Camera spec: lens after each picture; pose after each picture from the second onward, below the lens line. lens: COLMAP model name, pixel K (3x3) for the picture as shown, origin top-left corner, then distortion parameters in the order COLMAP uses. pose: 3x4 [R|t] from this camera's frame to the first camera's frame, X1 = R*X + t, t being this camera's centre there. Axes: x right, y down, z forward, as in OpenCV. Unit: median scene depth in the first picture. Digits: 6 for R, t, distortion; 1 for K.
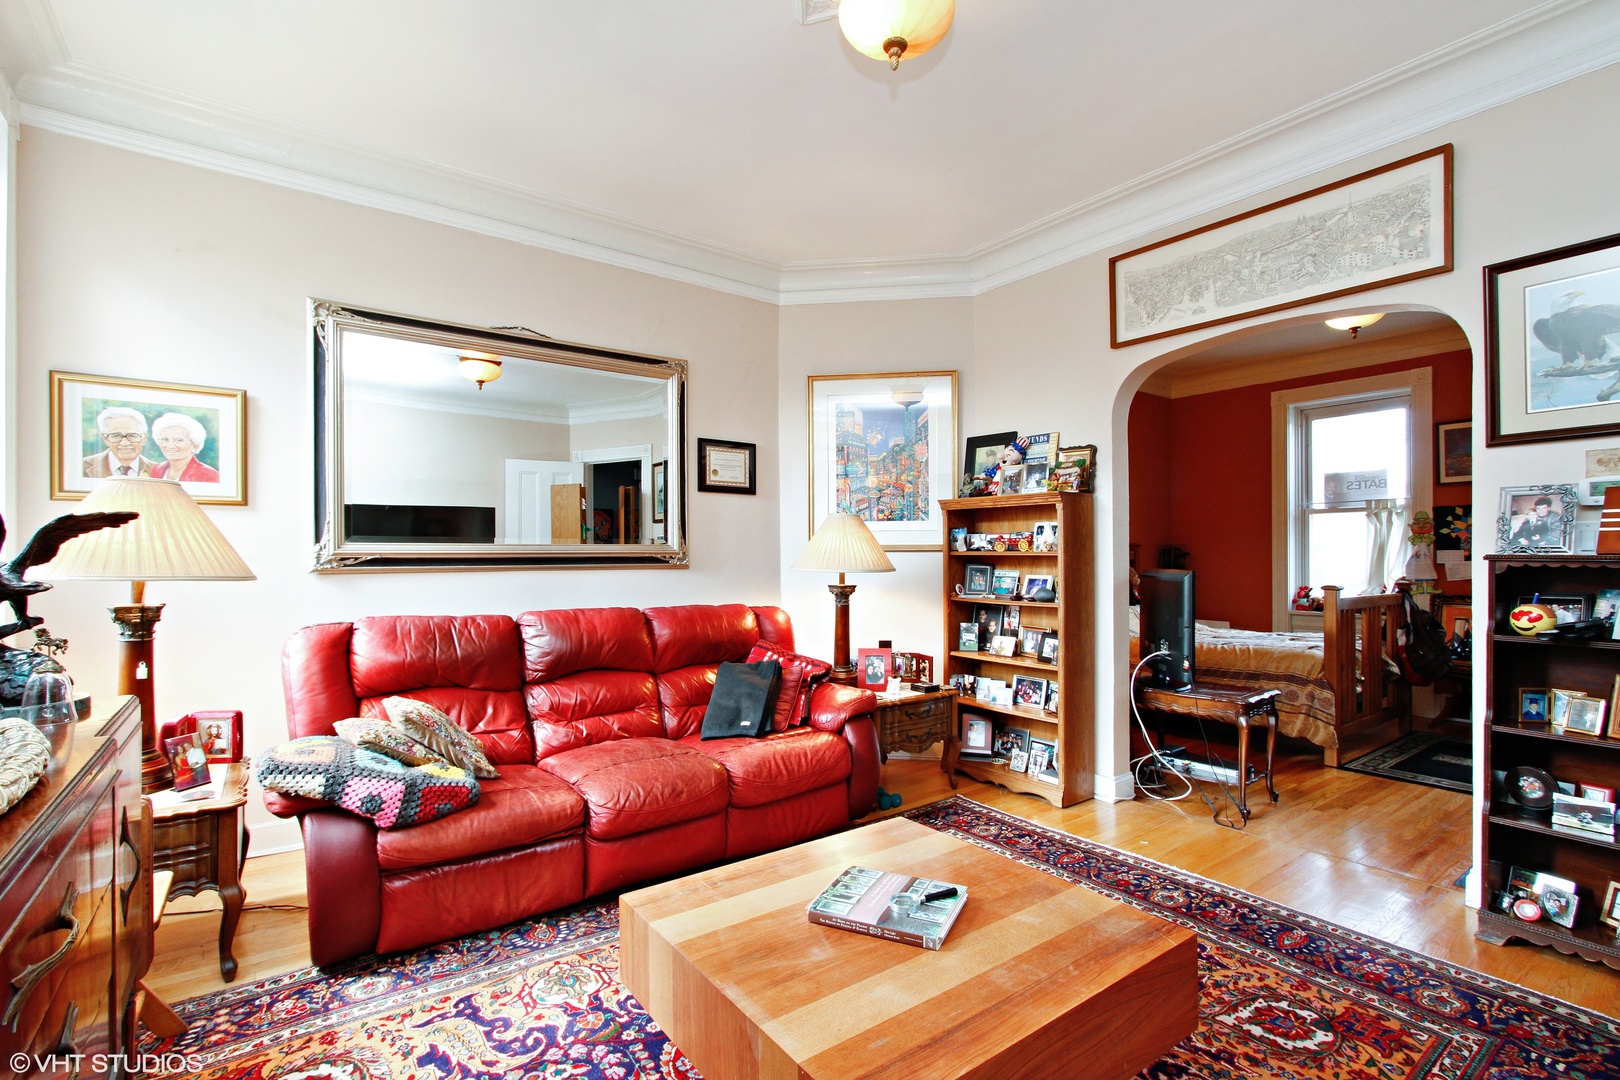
lens RADIAL K [[754.2, 0, 806.2], [0, 754.2, 564.1], [0, 0, 1]] dist [-0.004805, -0.008605]
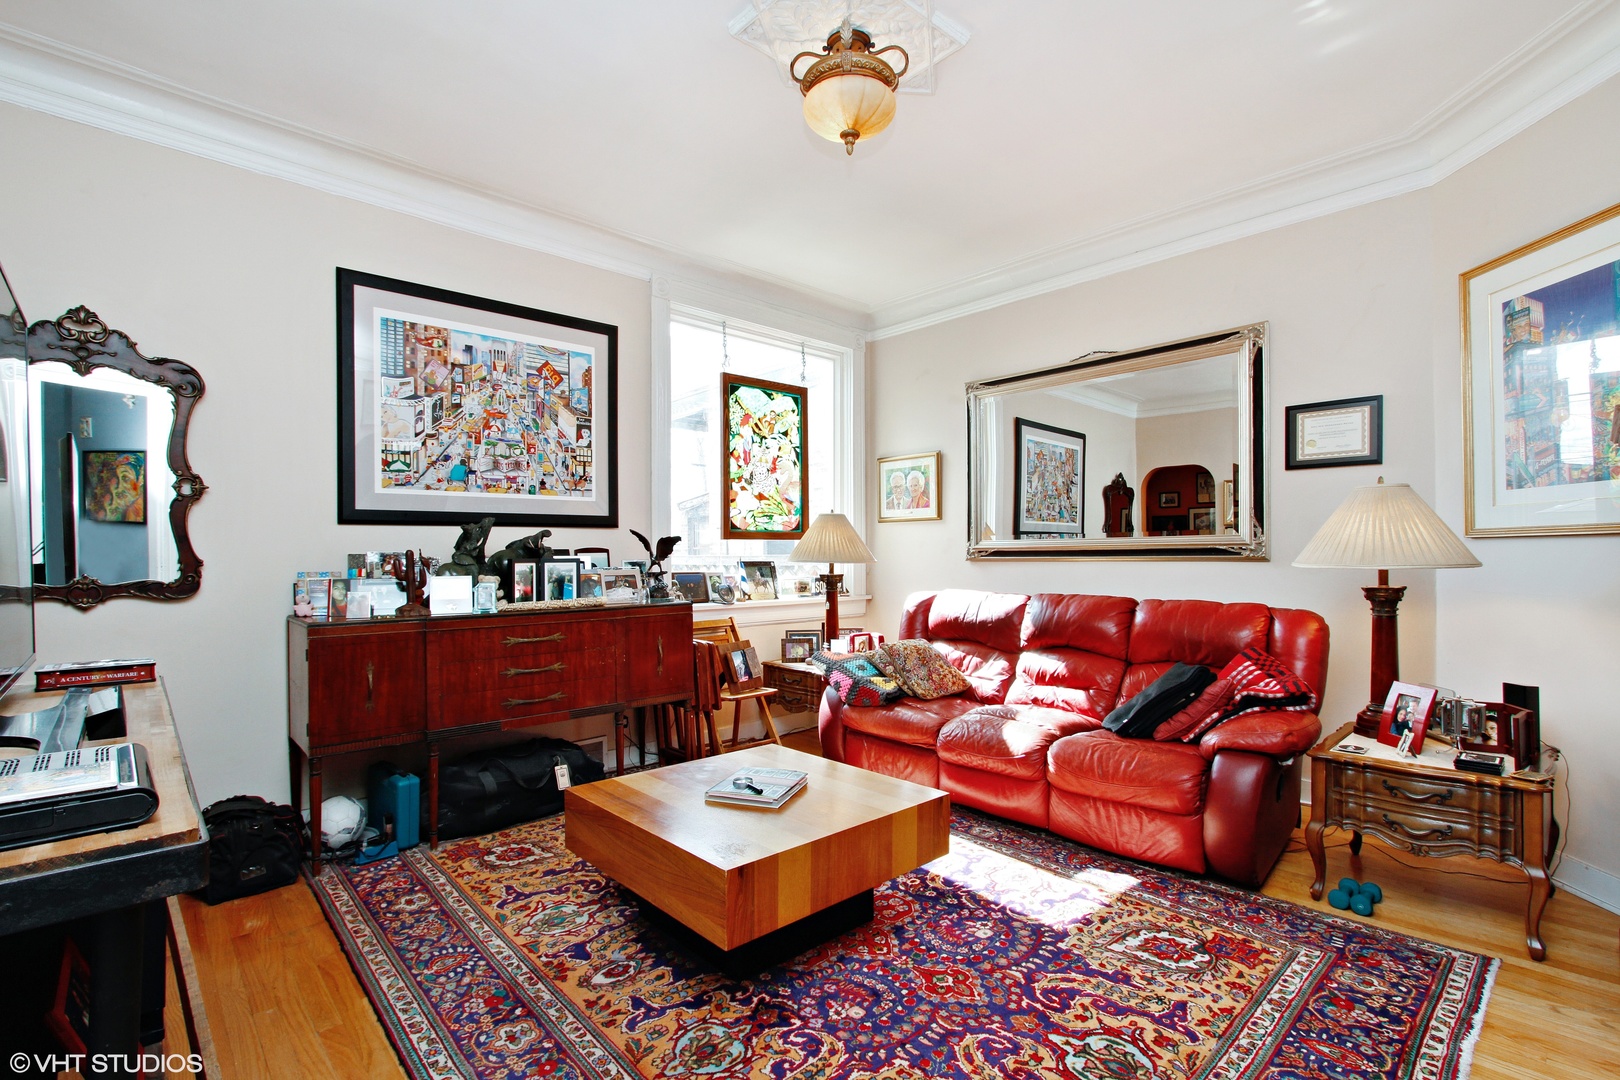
lens RADIAL K [[754.2, 0, 806.2], [0, 754.2, 564.1], [0, 0, 1]] dist [-0.004805, -0.008605]
pose [[0.098907, 0.018495, -0.994925, 0.683175], [0.004653, 0.999808, 0.019048, -0.009855], [0.995086, -0.006513, 0.098802, 0.401026]]
